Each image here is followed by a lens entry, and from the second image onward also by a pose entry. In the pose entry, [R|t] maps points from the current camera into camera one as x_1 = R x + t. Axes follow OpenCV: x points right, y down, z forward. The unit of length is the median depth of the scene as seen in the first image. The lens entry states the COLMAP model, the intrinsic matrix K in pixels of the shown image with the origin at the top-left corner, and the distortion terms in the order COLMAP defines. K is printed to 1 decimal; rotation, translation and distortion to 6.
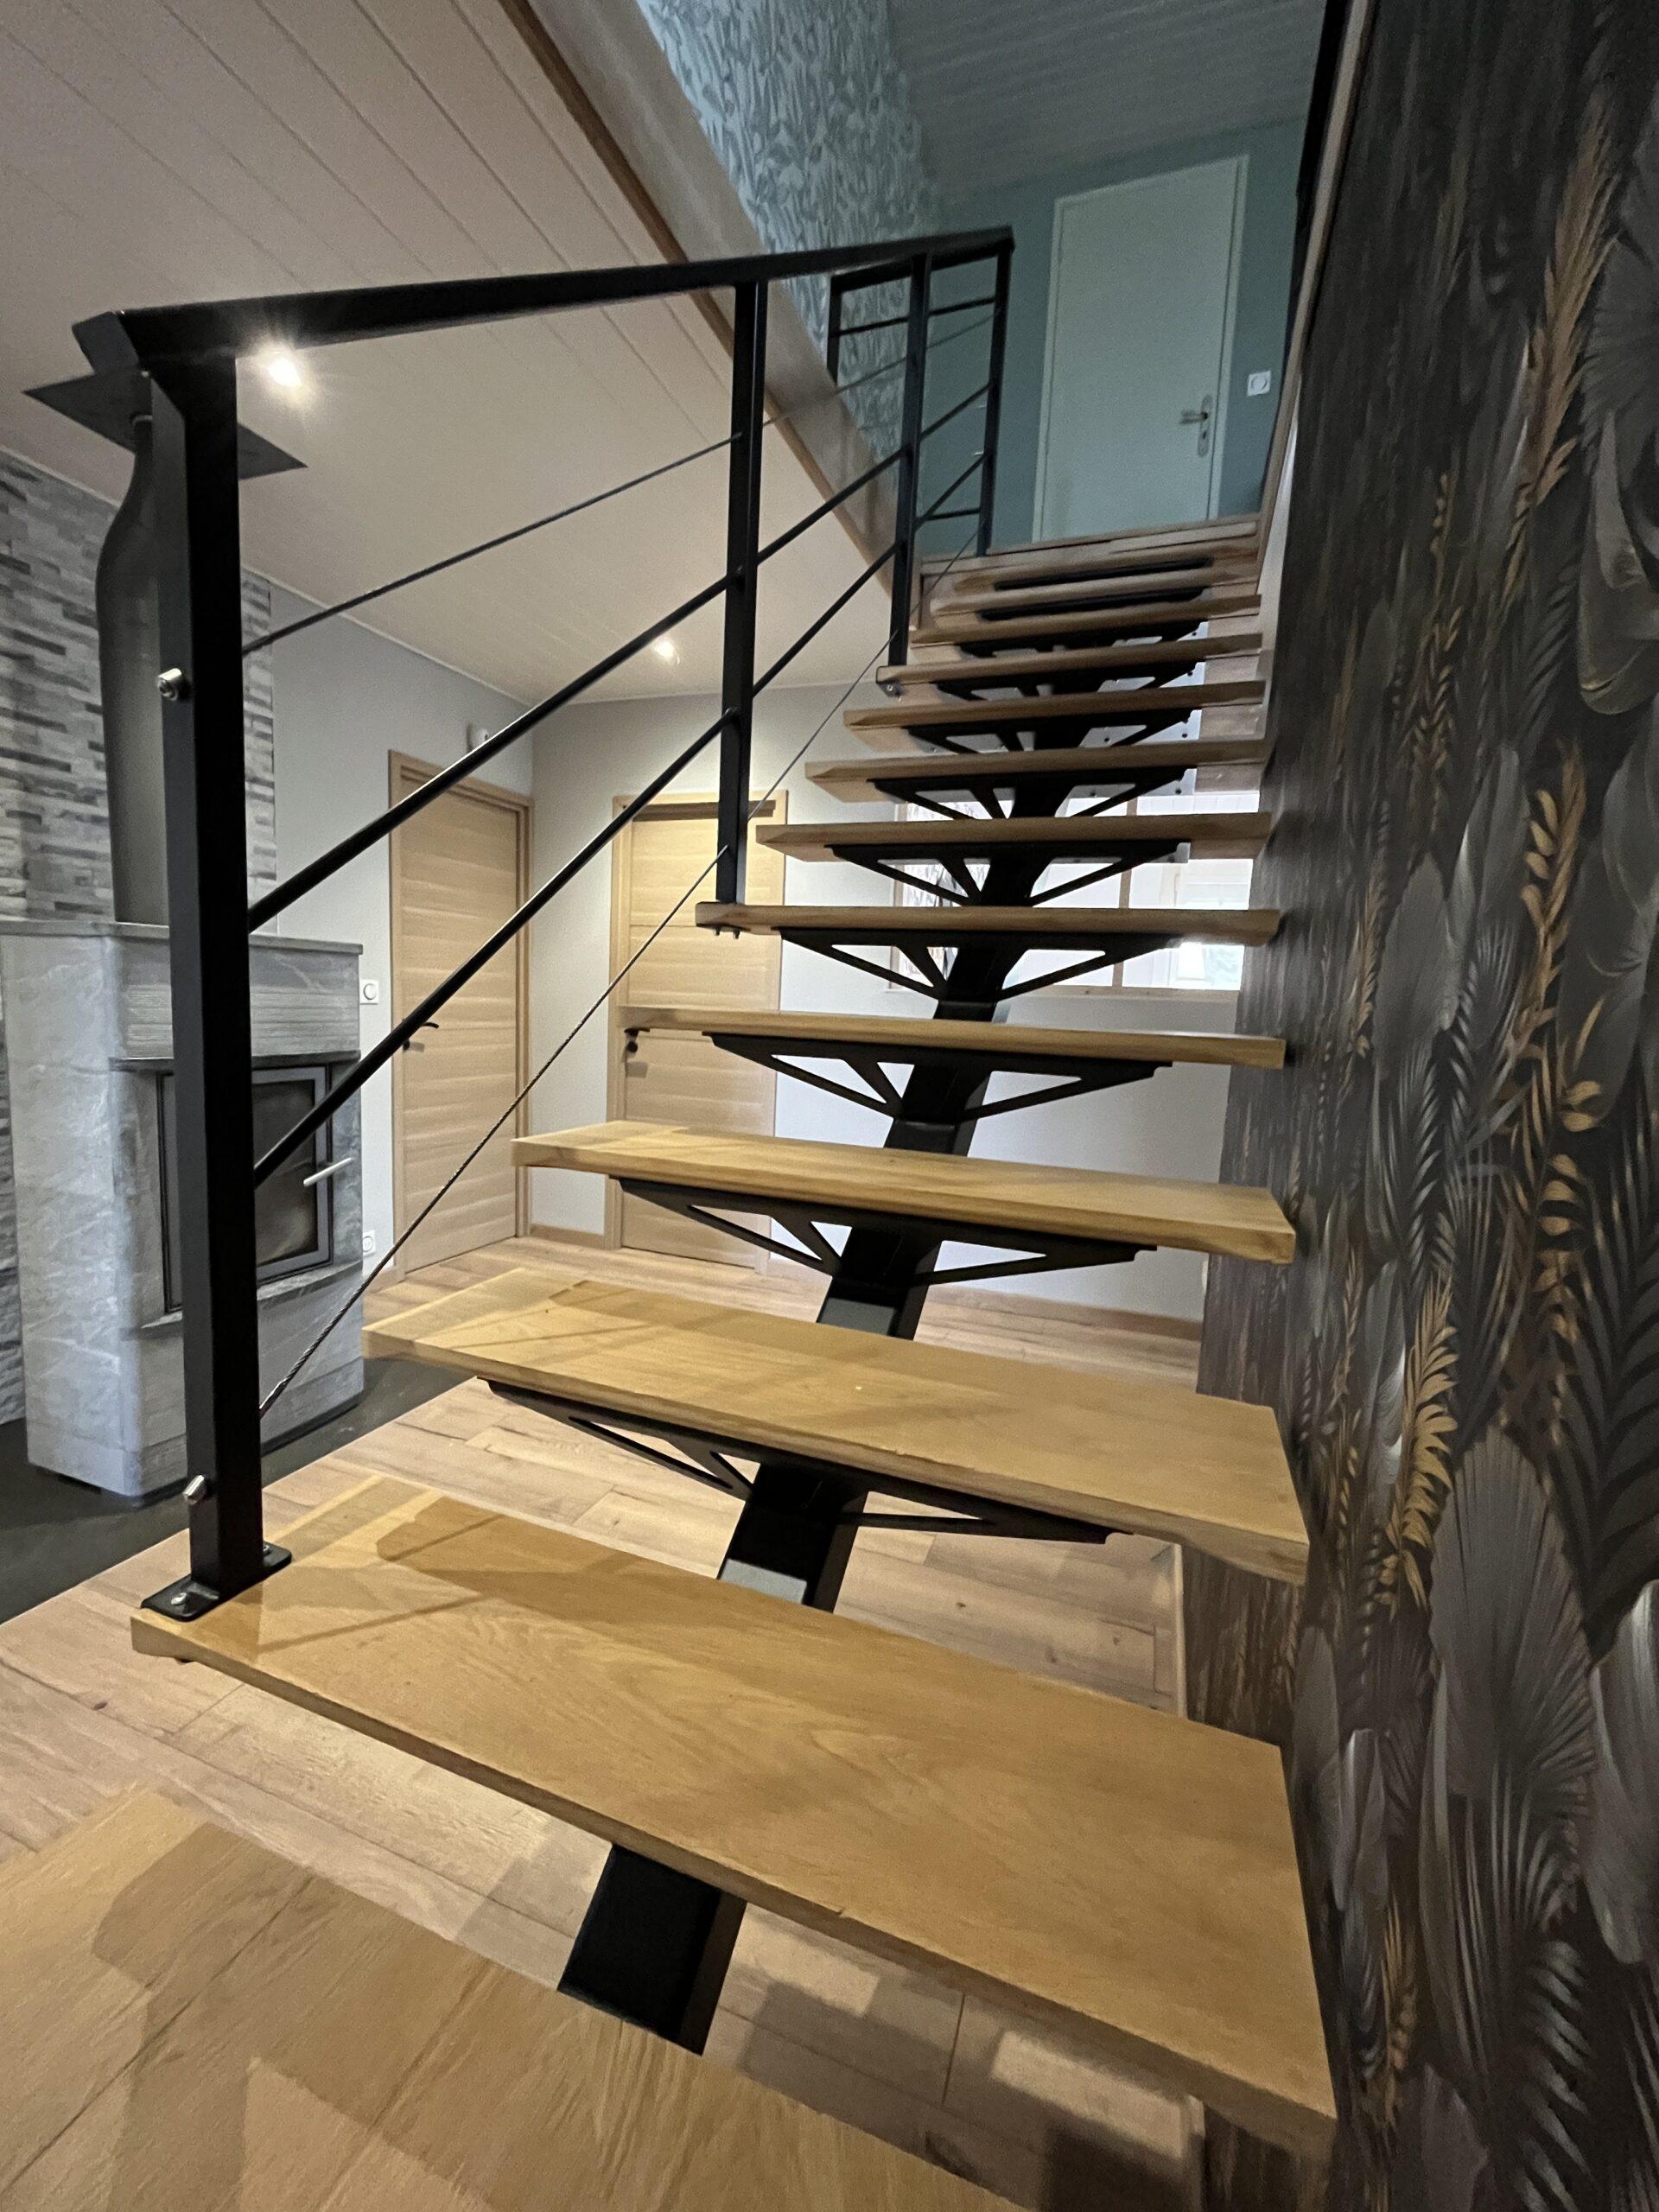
lens RADIAL K [[896.7, 0, 827.0], [0, 896.7, 1104.9], [0, 0, 1]] dist [0.000042, -0.000722]
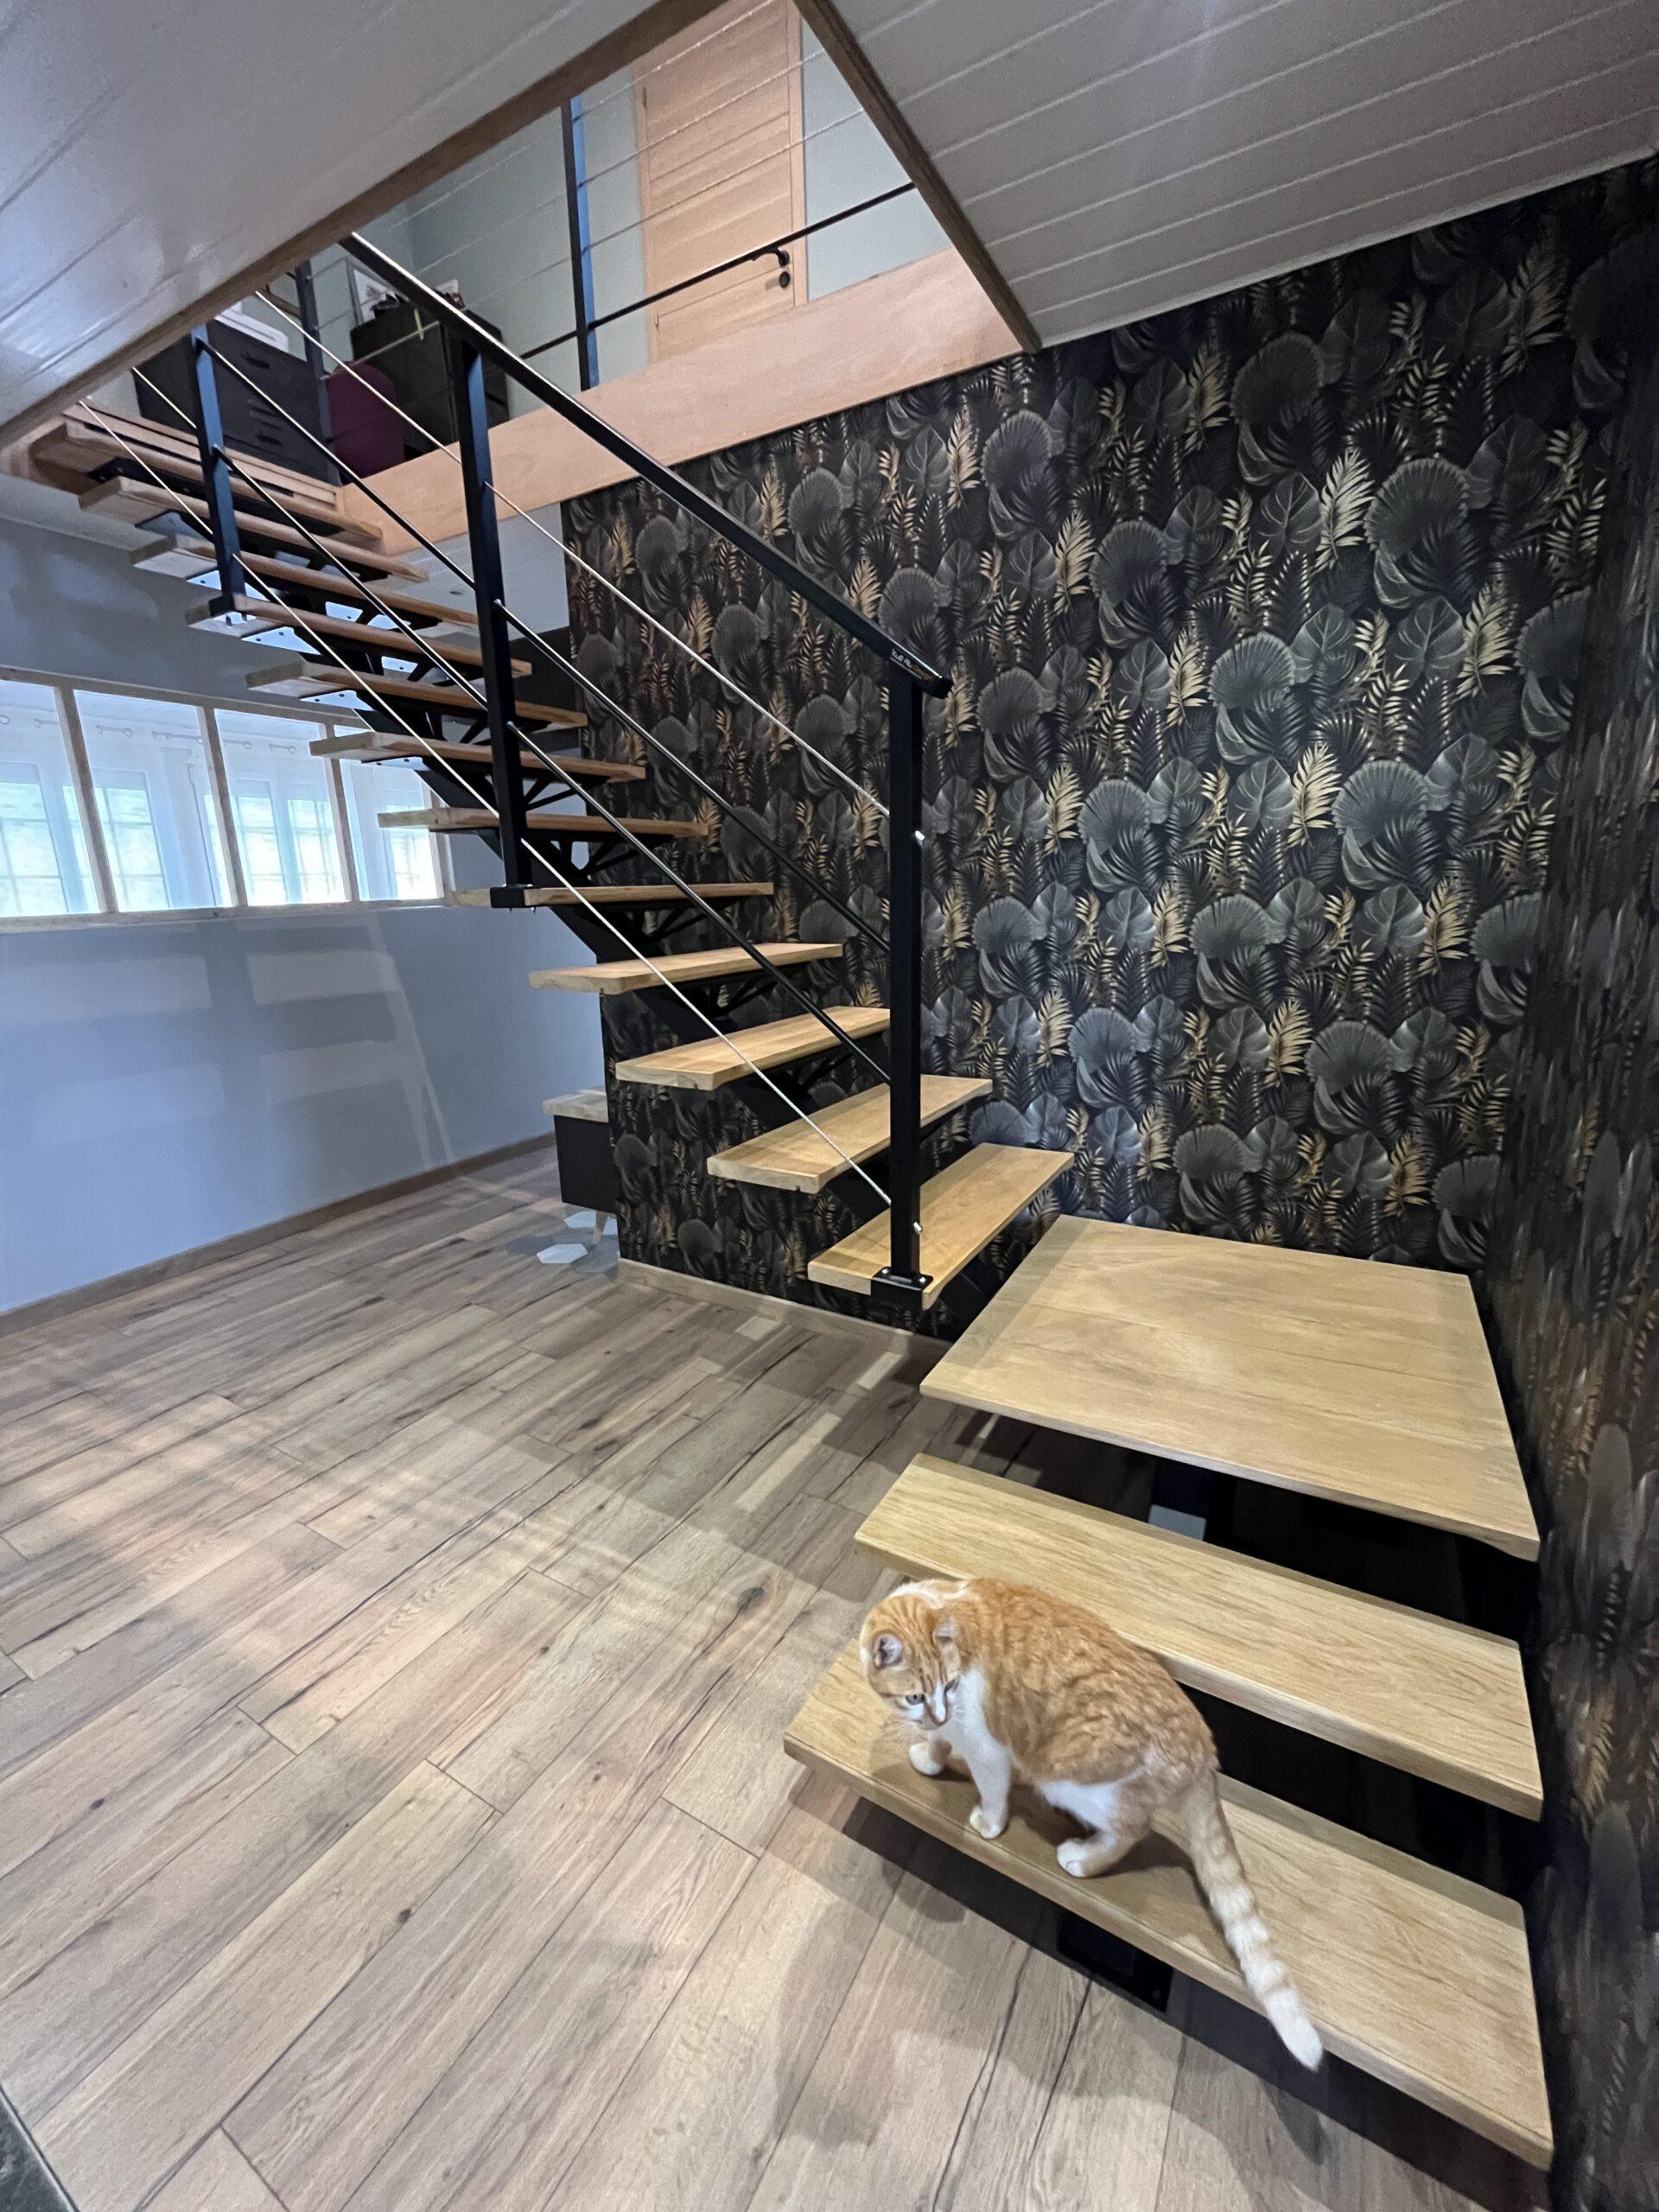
lens RADIAL K [[896.7, 0, 830.4], [0, 896.7, 1109.6], [0, 0, 1]] dist [0.000042, -0.000722]
pose [[0.175078, -0.290951, 0.940582, -0.826454], [0.149461, 0.952120, 0.266700, -0.129087], [-0.973144, 0.093887, 0.210181, 0.231949]]
